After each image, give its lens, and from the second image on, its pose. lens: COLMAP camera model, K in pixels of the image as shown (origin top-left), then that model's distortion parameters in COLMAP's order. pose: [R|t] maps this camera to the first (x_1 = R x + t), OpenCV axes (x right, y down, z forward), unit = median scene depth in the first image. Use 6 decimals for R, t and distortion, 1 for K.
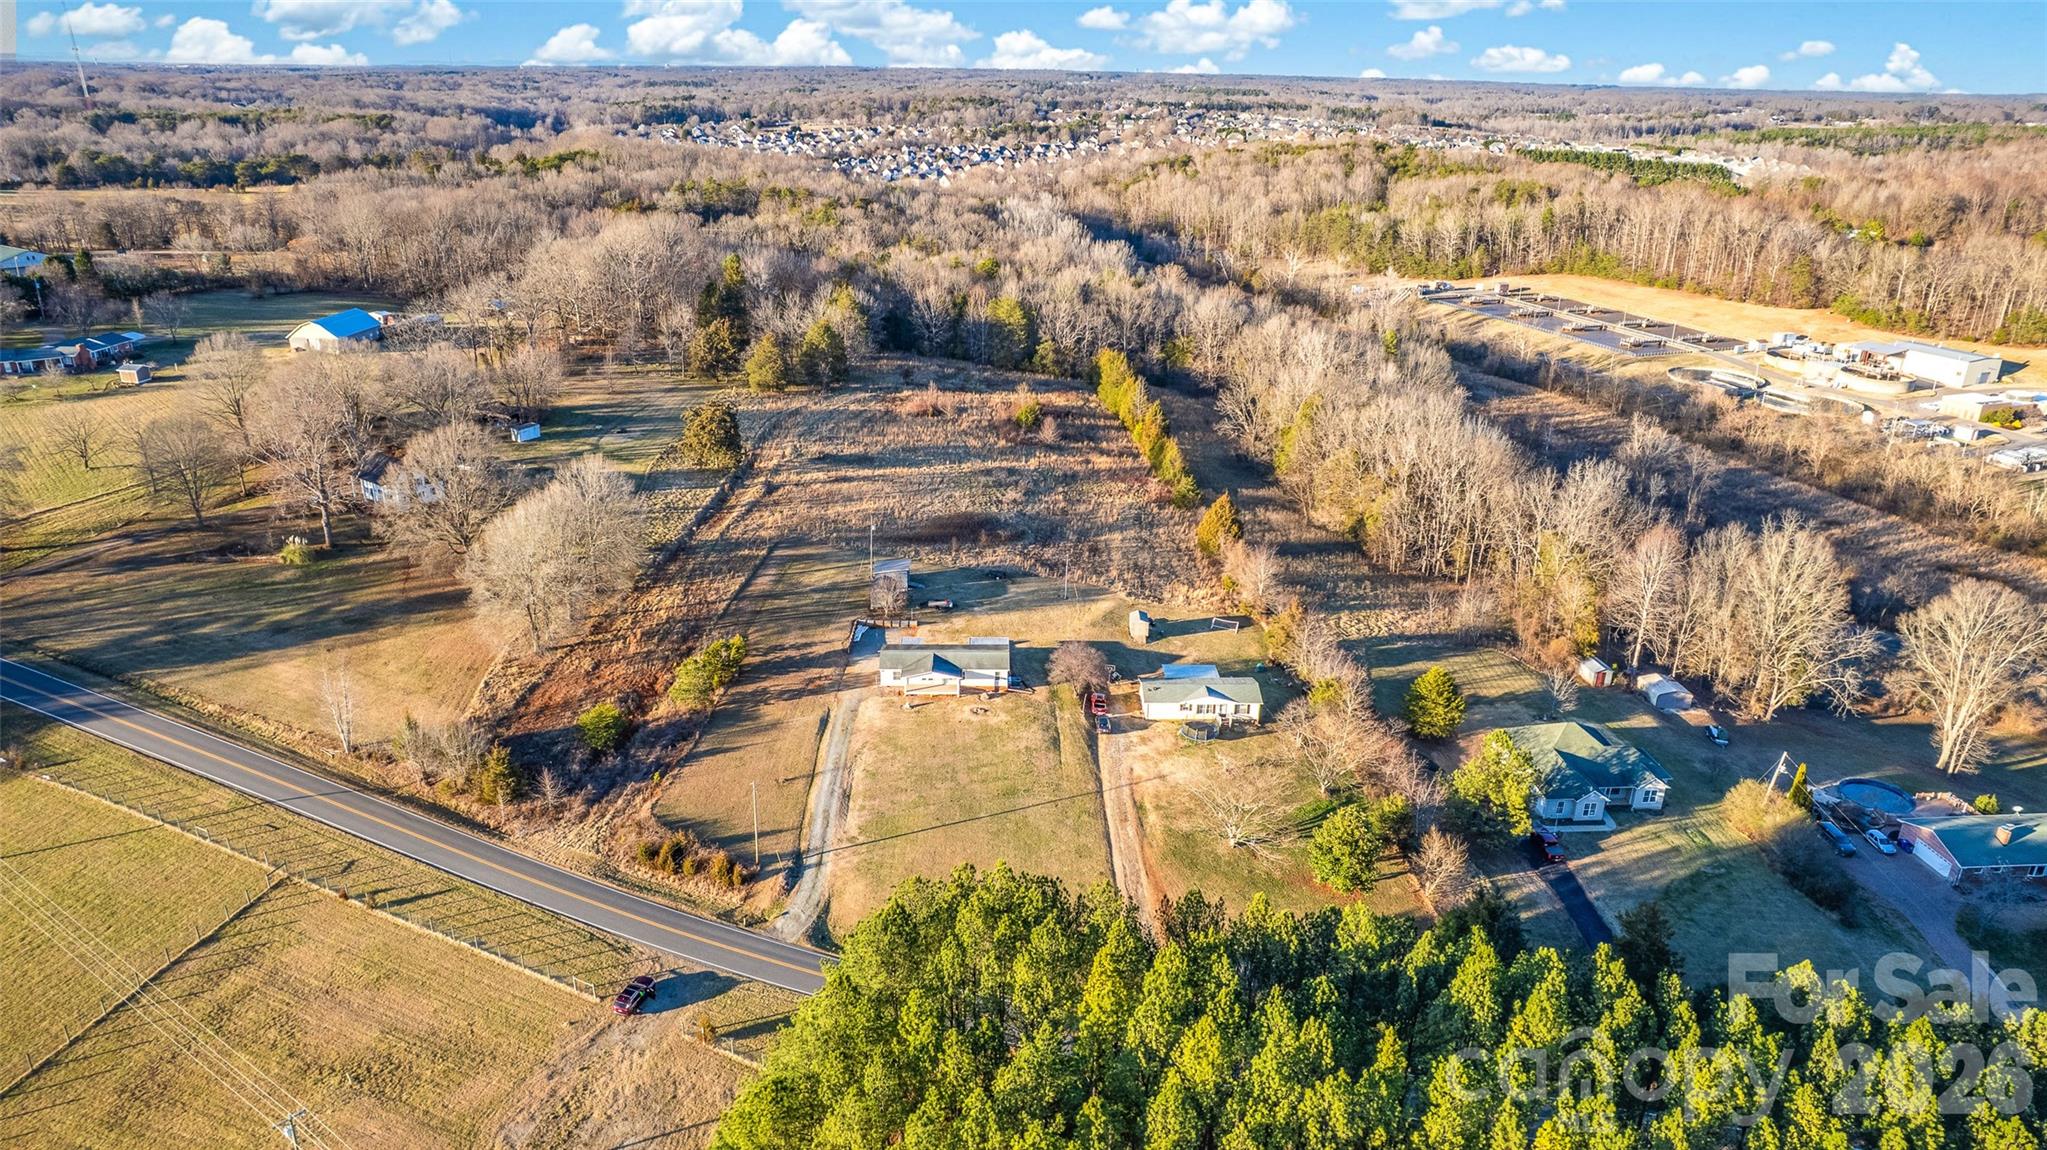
lens RADIAL K [[1315.1, 0, 1032.1], [0, 1315.1, 578.9], [0, 0, 1]] dist [-0.067995, 0.061800]
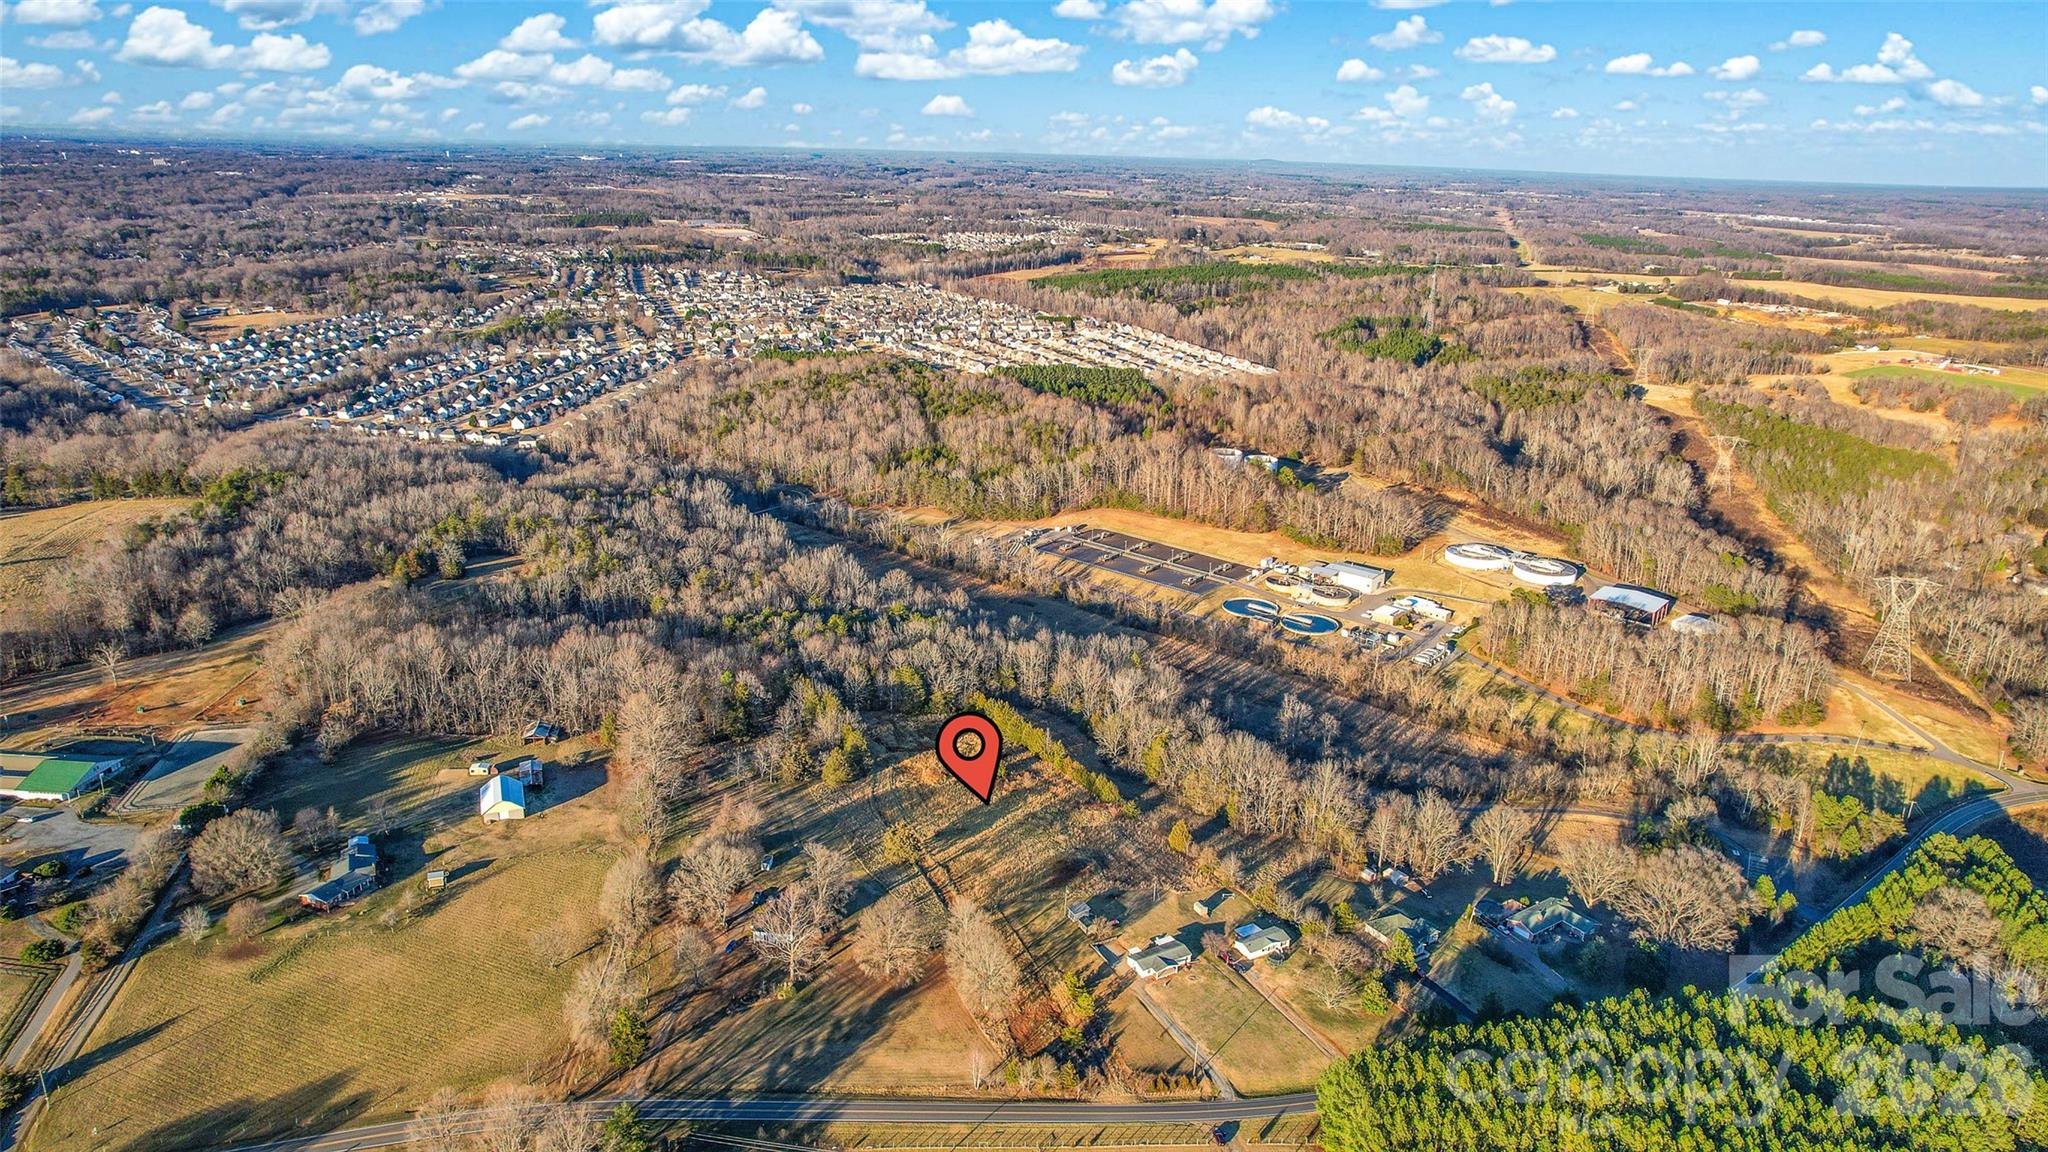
lens RADIAL K [[1315.8, 0, 1032.6], [0, 1315.8, 579.9], [0, 0, 1]] dist [-0.067995, 0.061800]
pose [[0.878032, -0.146758, 0.455546, -1.026363], [0.164323, 0.986406, 0.001057, -0.527793], [-0.449509, 0.073929, 0.890212, -0.775823]]
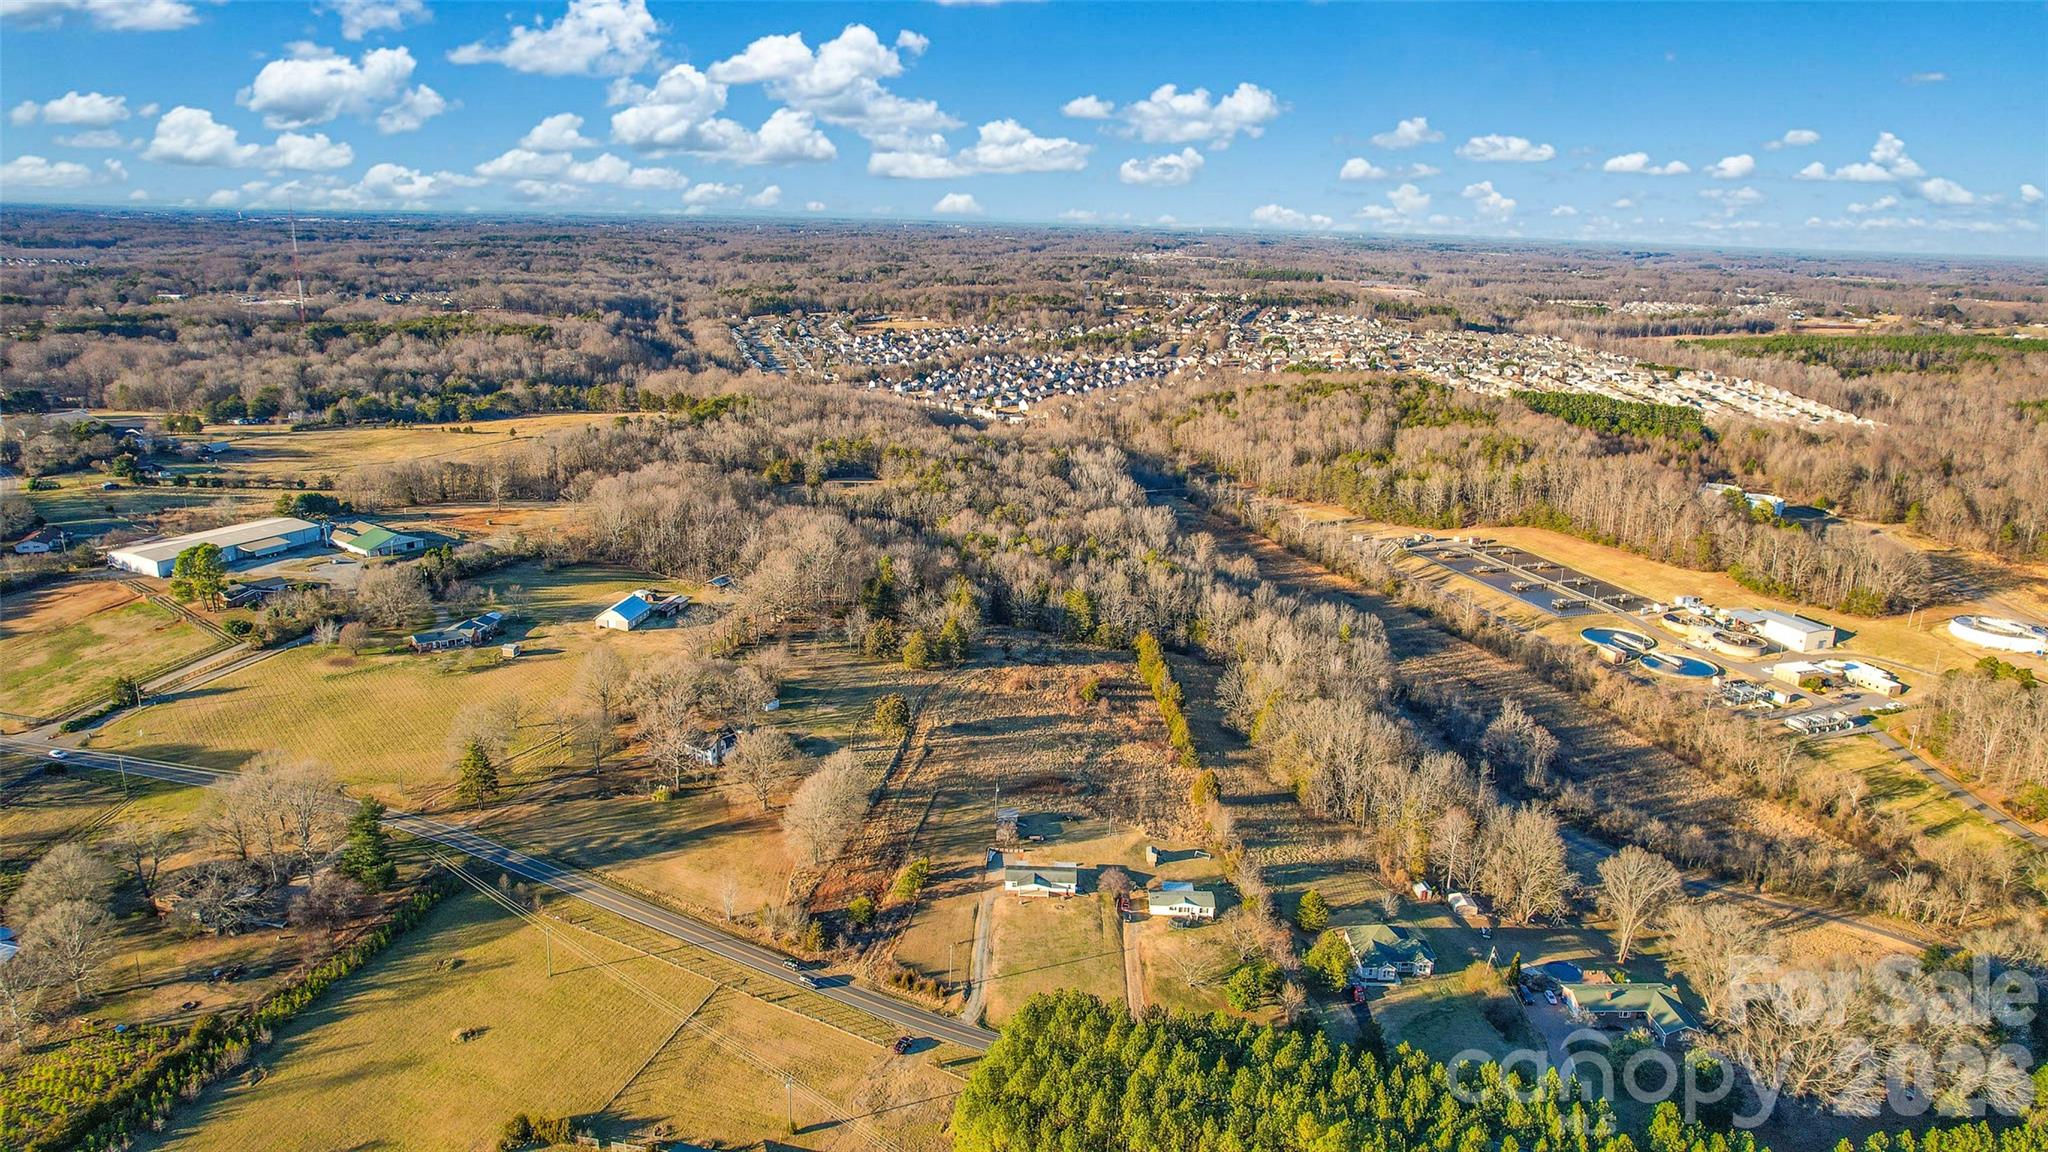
lens RADIAL K [[1315.8, 0, 1032.6], [0, 1315.8, 579.9], [0, 0, 1]] dist [-0.067995, 0.061800]
pose [[0.998653, 0.023253, -0.046376, -0.003015], [-0.027830, 0.994534, -0.100638, -0.146218], [0.043783, 0.101793, 0.993842, -0.753033]]
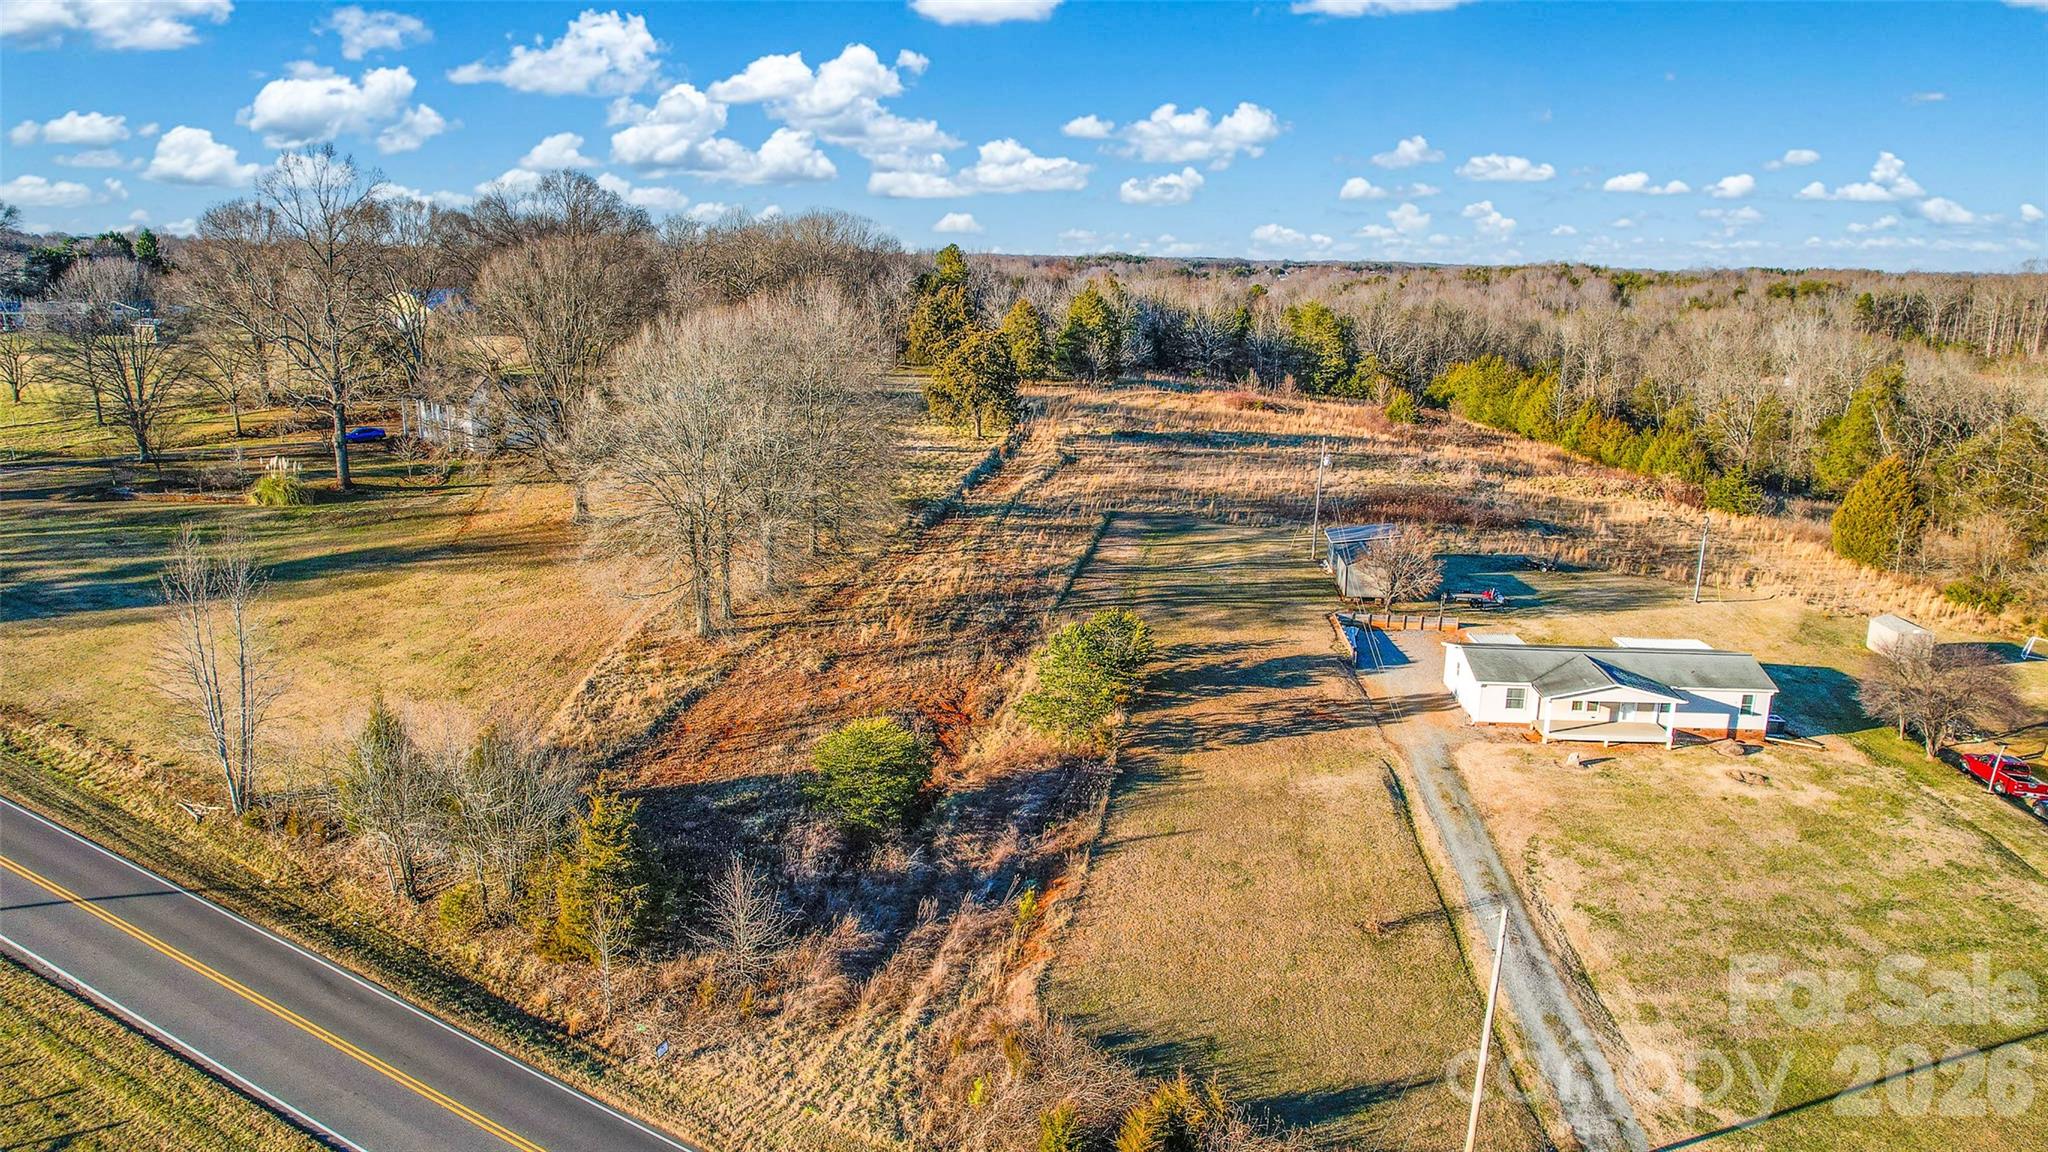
lens RADIAL K [[1315.8, 0, 1032.6], [0, 1315.8, 579.9], [0, 0, 1]] dist [-0.067995, 0.061800]
pose [[0.996125, 0.016895, -0.086315, -0.199862], [-0.028476, 0.990469, -0.134758, 0.087105], [0.083216, 0.136693, 0.987112, 0.490509]]
